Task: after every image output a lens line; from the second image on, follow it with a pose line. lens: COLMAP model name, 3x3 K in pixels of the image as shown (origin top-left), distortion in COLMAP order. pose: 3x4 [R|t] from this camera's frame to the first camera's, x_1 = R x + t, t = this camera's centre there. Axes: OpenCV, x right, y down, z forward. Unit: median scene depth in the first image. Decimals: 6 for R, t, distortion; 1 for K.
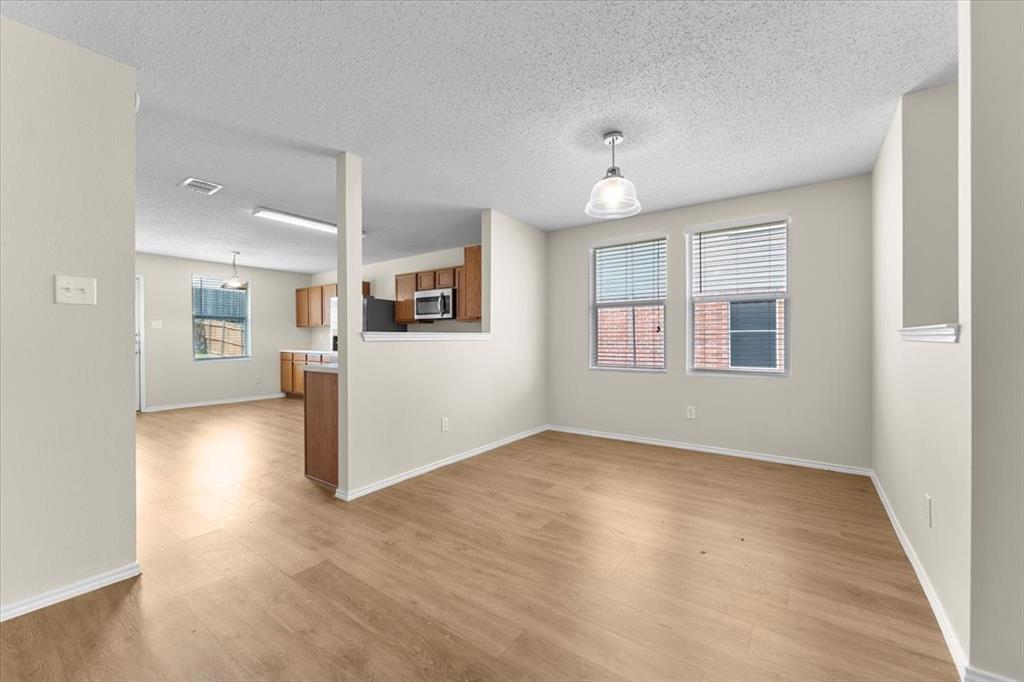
lens RADIAL K [[412.2, 0, 512.7], [0, 412.2, 340.0], [0, 0, 1]] dist [0.001197, 0.000090]
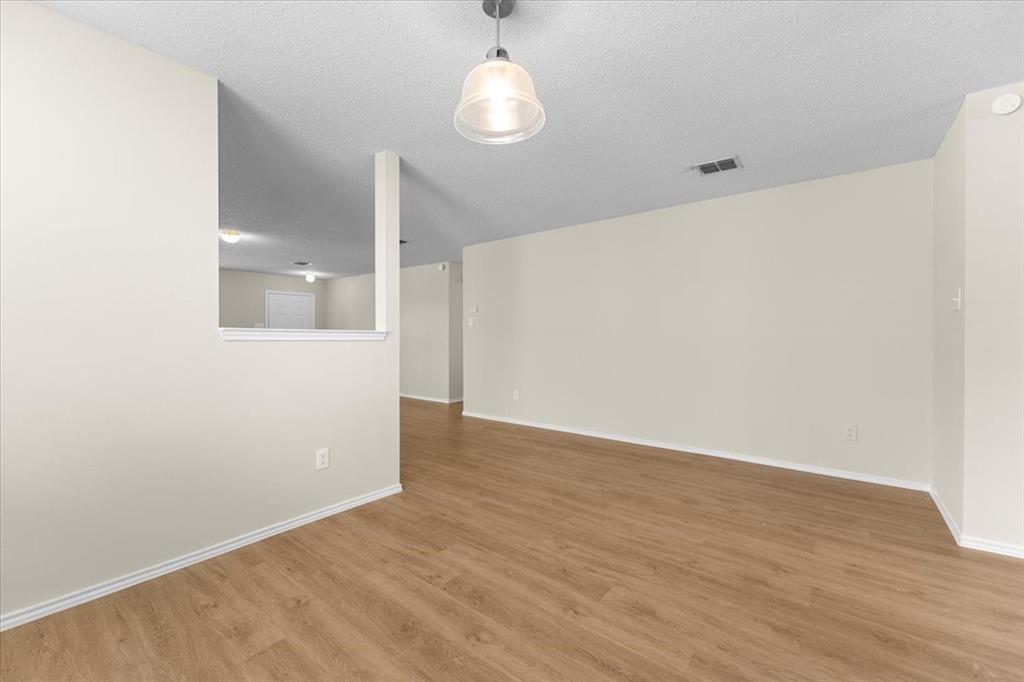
lens RADIAL K [[412.2, 0, 511.4], [0, 412.2, 338.8], [0, 0, 1]] dist [0.001197, 0.000090]
pose [[-0.999148, -0.000429, 0.041258, 0.241508], [-0.000069, 0.999962, 0.008729, -0.009090], [-0.041260, 0.008719, -0.999110, 1.916194]]
